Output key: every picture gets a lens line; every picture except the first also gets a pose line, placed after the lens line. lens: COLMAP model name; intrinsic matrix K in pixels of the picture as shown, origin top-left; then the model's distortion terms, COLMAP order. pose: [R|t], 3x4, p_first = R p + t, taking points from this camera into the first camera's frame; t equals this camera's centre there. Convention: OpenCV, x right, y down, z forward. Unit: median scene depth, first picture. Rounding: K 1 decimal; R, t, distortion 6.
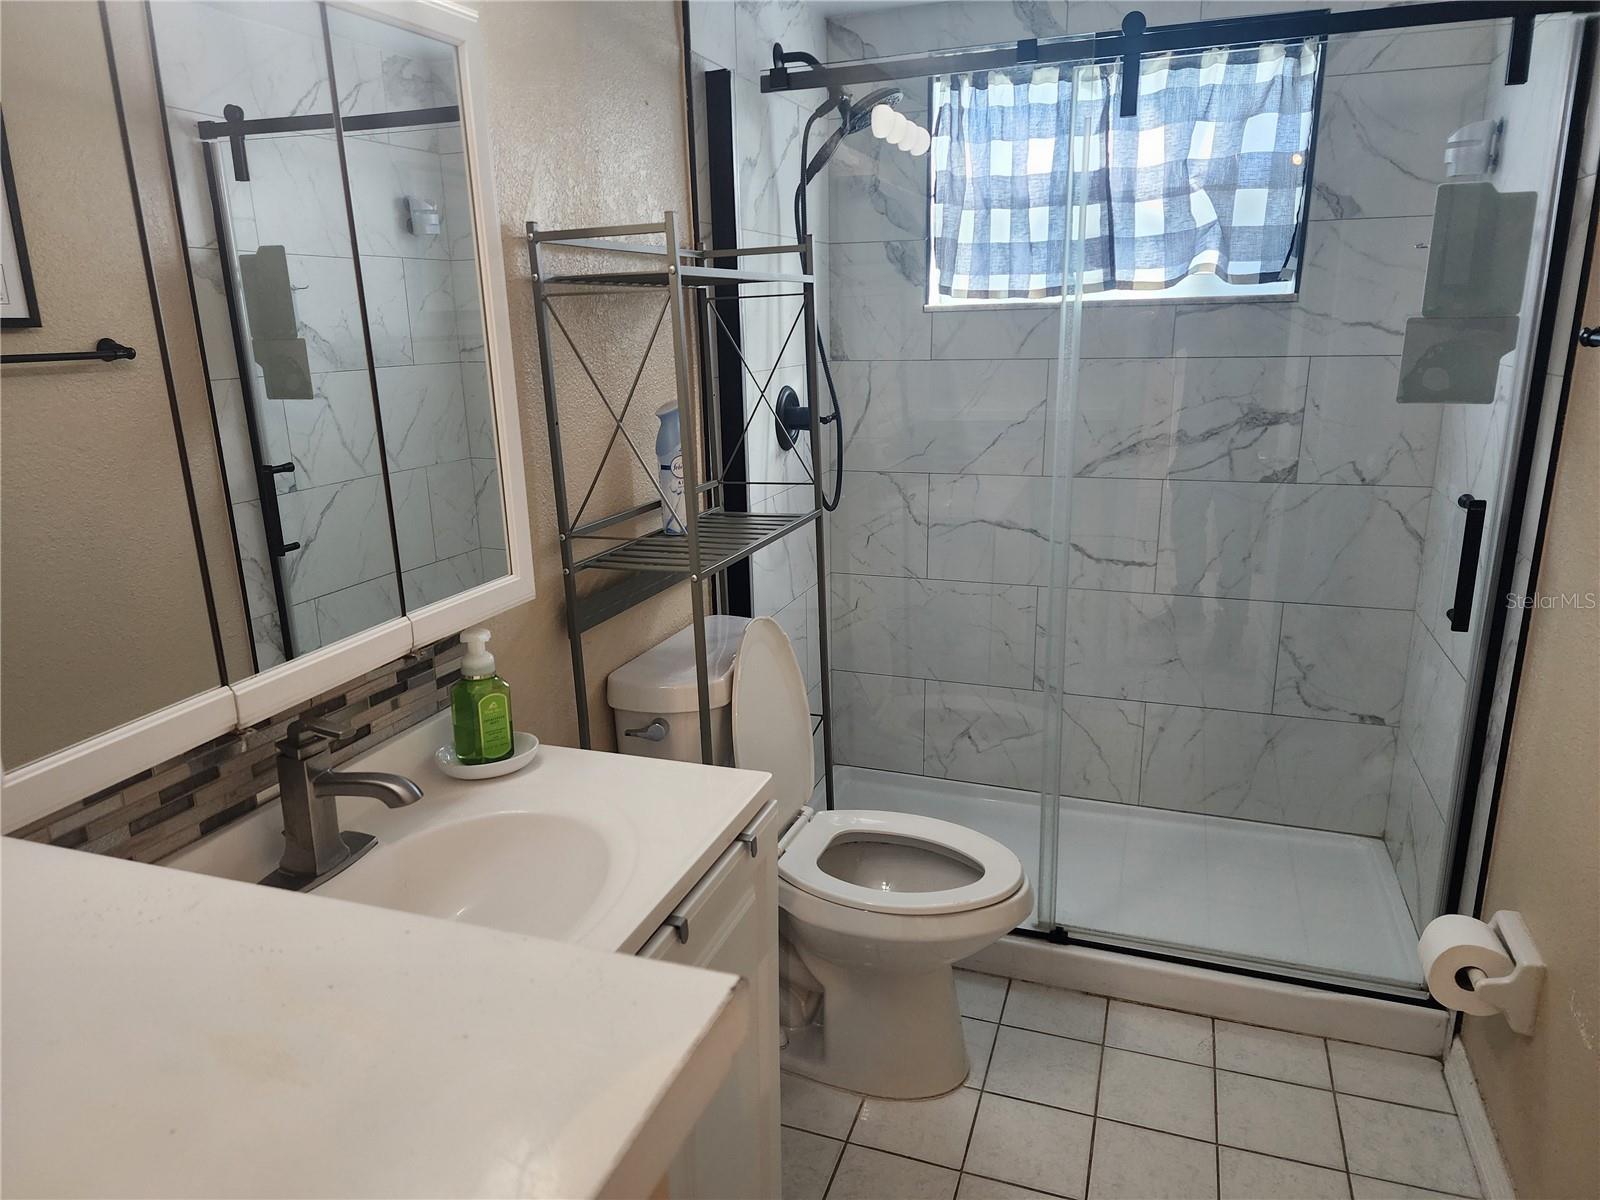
lens RADIAL K [[1069.8, 0, 800.0], [0, 1069.8, 600.0], [0, 0, 1]] dist [0.048914, -0.000181]
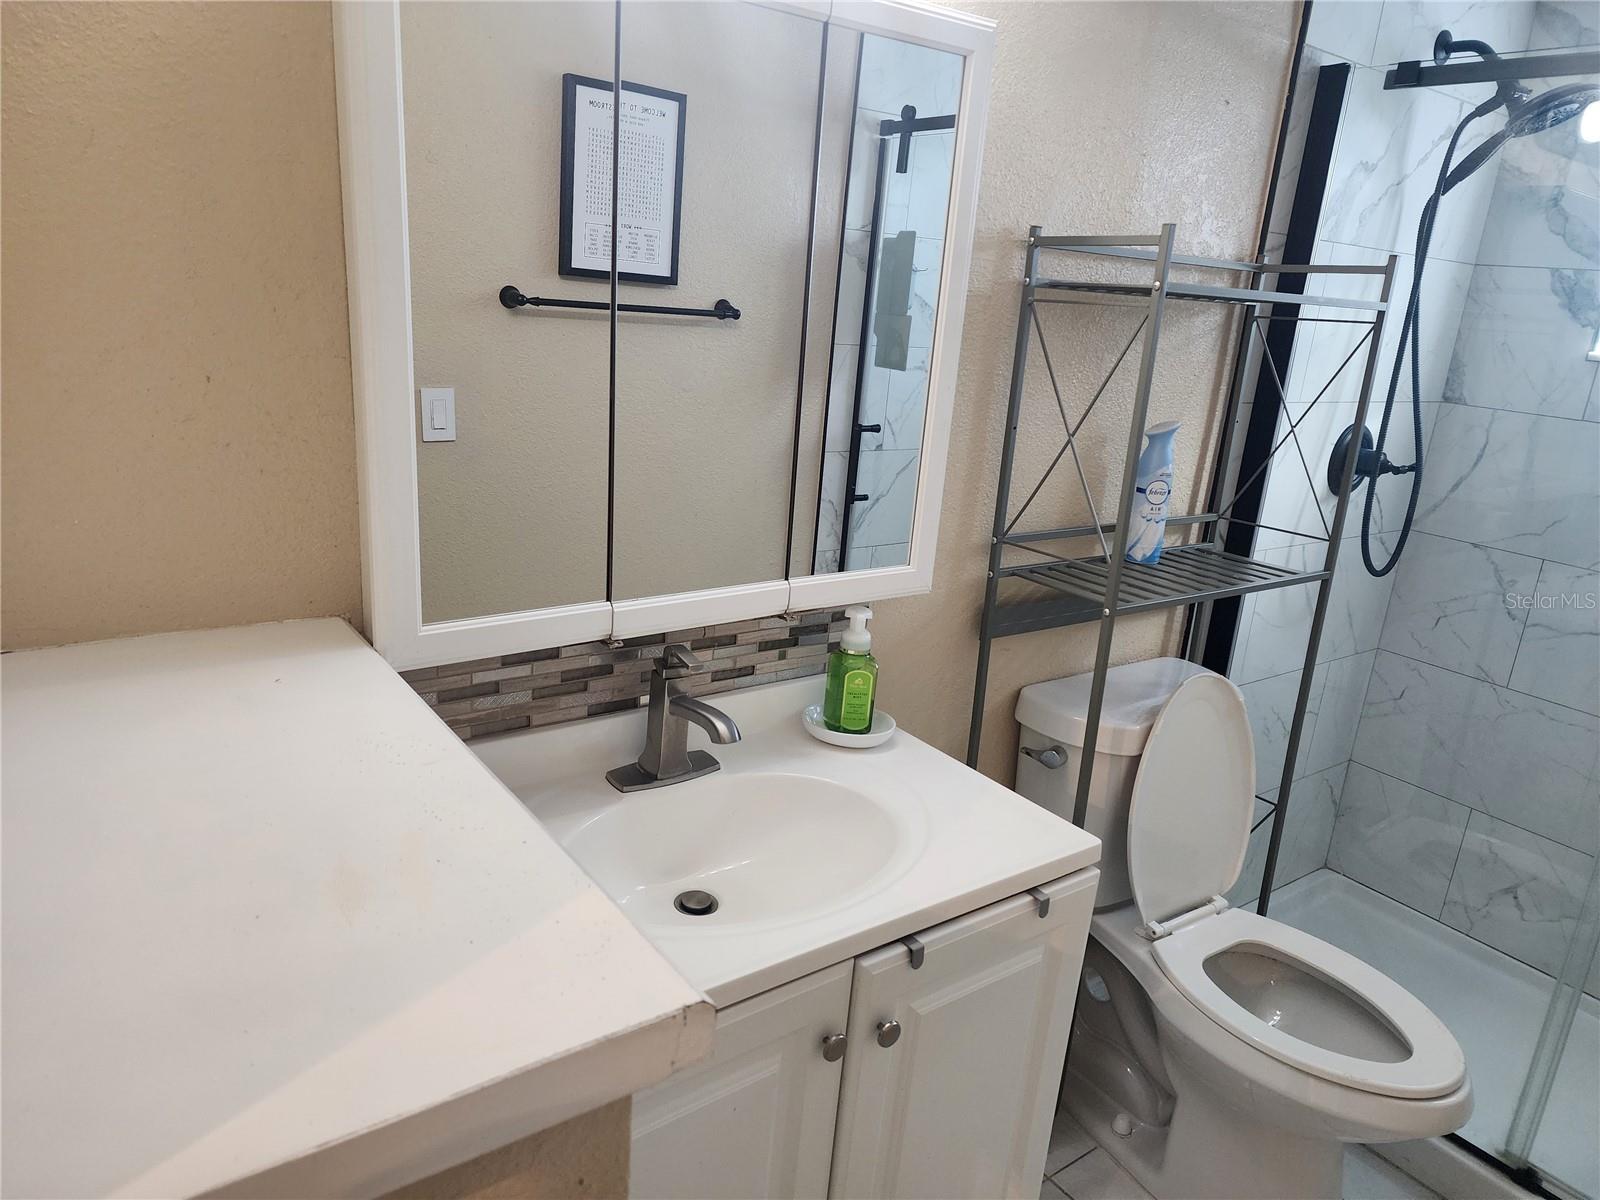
lens RADIAL K [[1056.8, 0, 800.0], [0, 1056.8, 600.0], [0, 0, 1]] dist [0.053761, -0.048849]
pose [[0.823941, 0.242849, -0.512001, 0.146459], [-0.236060, 0.968482, 0.079483, -0.039538], [0.515166, 0.055374, 0.855300, 0.061289]]
